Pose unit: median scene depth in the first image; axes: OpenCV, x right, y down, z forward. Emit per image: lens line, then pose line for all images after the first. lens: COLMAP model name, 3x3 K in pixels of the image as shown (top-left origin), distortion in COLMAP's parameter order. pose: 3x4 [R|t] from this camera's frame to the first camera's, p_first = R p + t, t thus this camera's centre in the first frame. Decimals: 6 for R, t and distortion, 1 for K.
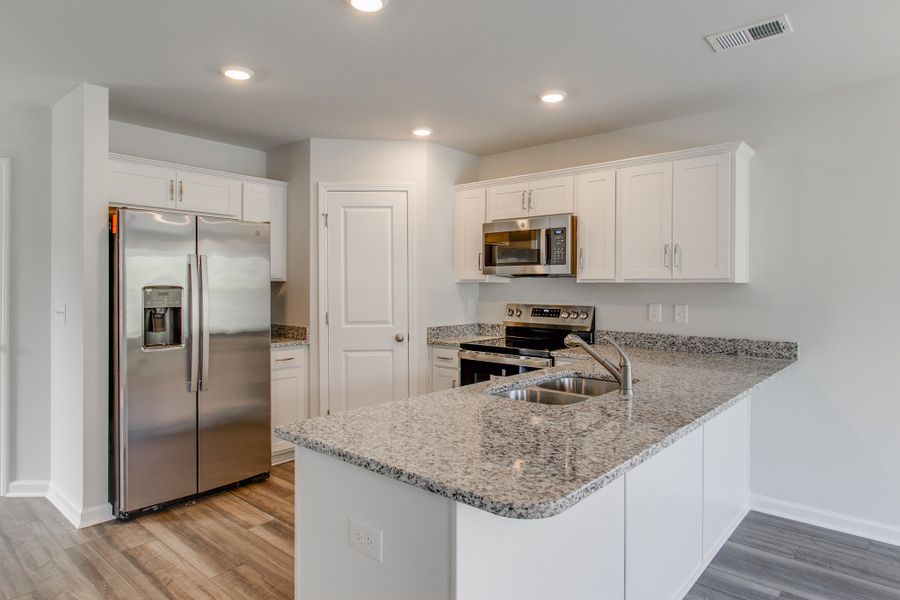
lens RADIAL K [[537.4, 0, 449.8], [0, 537.4, 288.6], [0, 0, 1]] dist [0.000685, -0.000382]
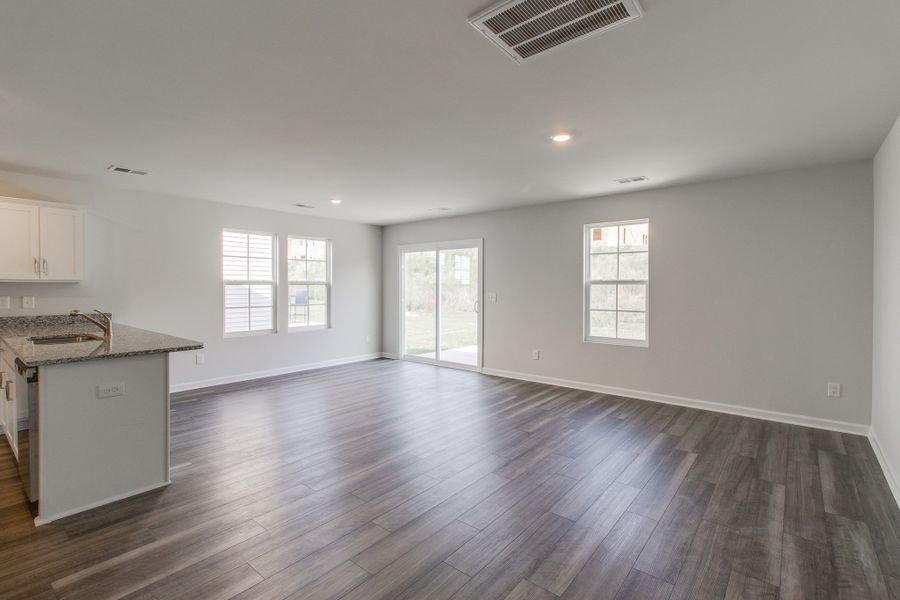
lens RADIAL K [[421.6, 0, 450.3], [0, 421.6, 289.9], [0, 0, 1]] dist [0.003227, 0.000680]
pose [[-0.019588, -0.013977, 0.999710, -0.774455], [0.004029, 0.999893, 0.014058, -0.000413], [-0.999800, 0.004303, -0.019530, -0.176766]]
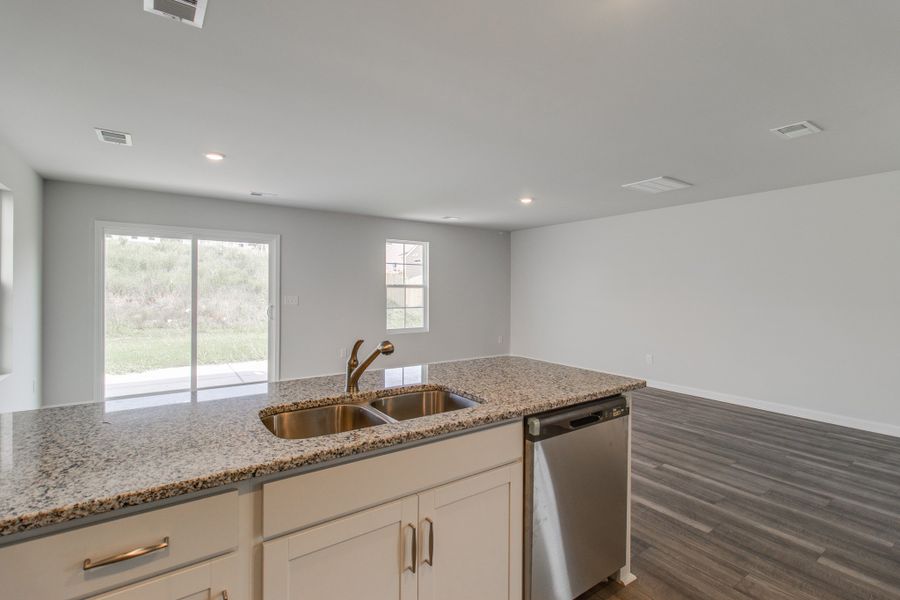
lens RADIAL K [[421.6, 0, 450.3], [0, 421.6, 289.9], [0, 0, 1]] dist [0.003227, 0.000680]
pose [[-0.971703, -0.012035, 0.235901, -0.026093], [-0.010677, 0.999918, 0.007034, -0.003565], [-0.235966, 0.004317, -0.971752, 1.001499]]
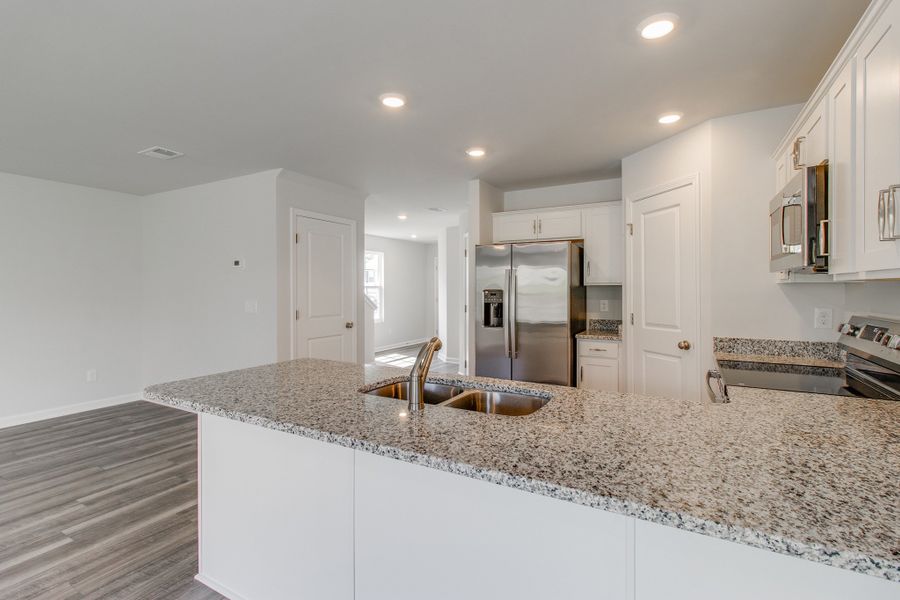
lens RADIAL K [[420.0, 0, 454.8], [0, 420.0, 292.1], [0, 0, 1]] dist [0.011358, -0.000127]
pose [[0.217465, 0.000505, -0.976068, 0.592422], [-0.001866, 0.999998, 0.000101, 0.001927], [0.976066, 0.001799, 0.217466, 0.519048]]
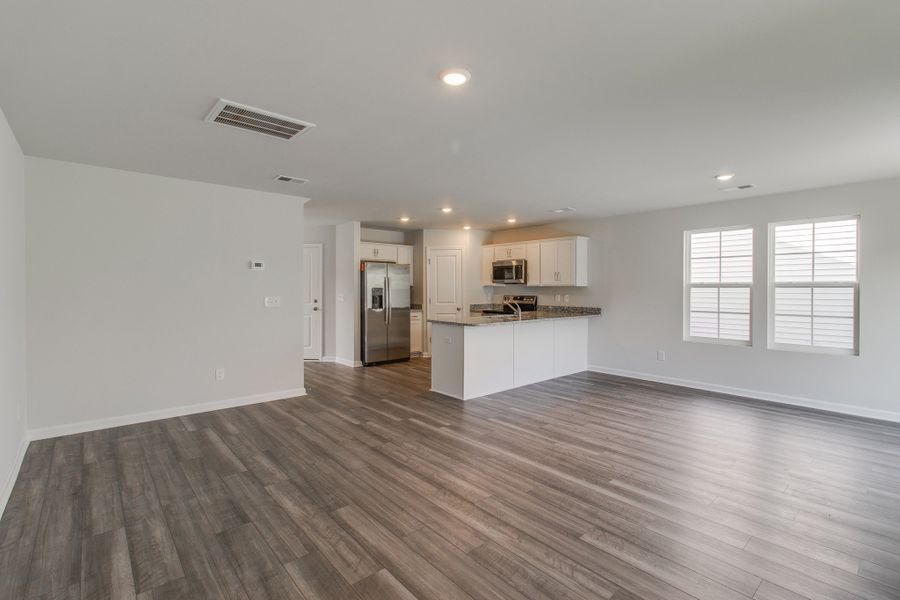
lens RADIAL K [[409.5, 0, 452.3], [0, 409.5, 290.7], [0, 0, 1]] dist [0.000591, -0.000117]
pose [[0.991944, -0.002108, -0.126660, 0.131058], [0.002412, 0.999995, 0.002243, 0.004690], [0.126655, -0.002530, 0.991944, -0.992682]]
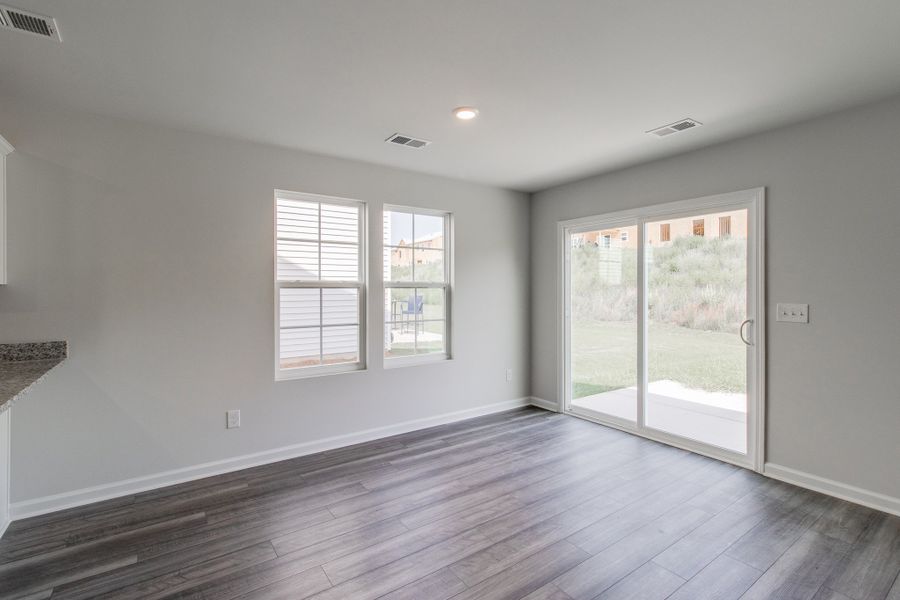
lens RADIAL K [[421.6, 0, 450.3], [0, 421.6, 289.9], [0, 0, 1]] dist [0.003227, 0.000680]
pose [[0.241562, -0.005789, 0.970368, 0.015959], [0.008463, 0.999957, 0.003859, 0.002401], [-0.970349, 0.007280, 0.241600, 0.050215]]
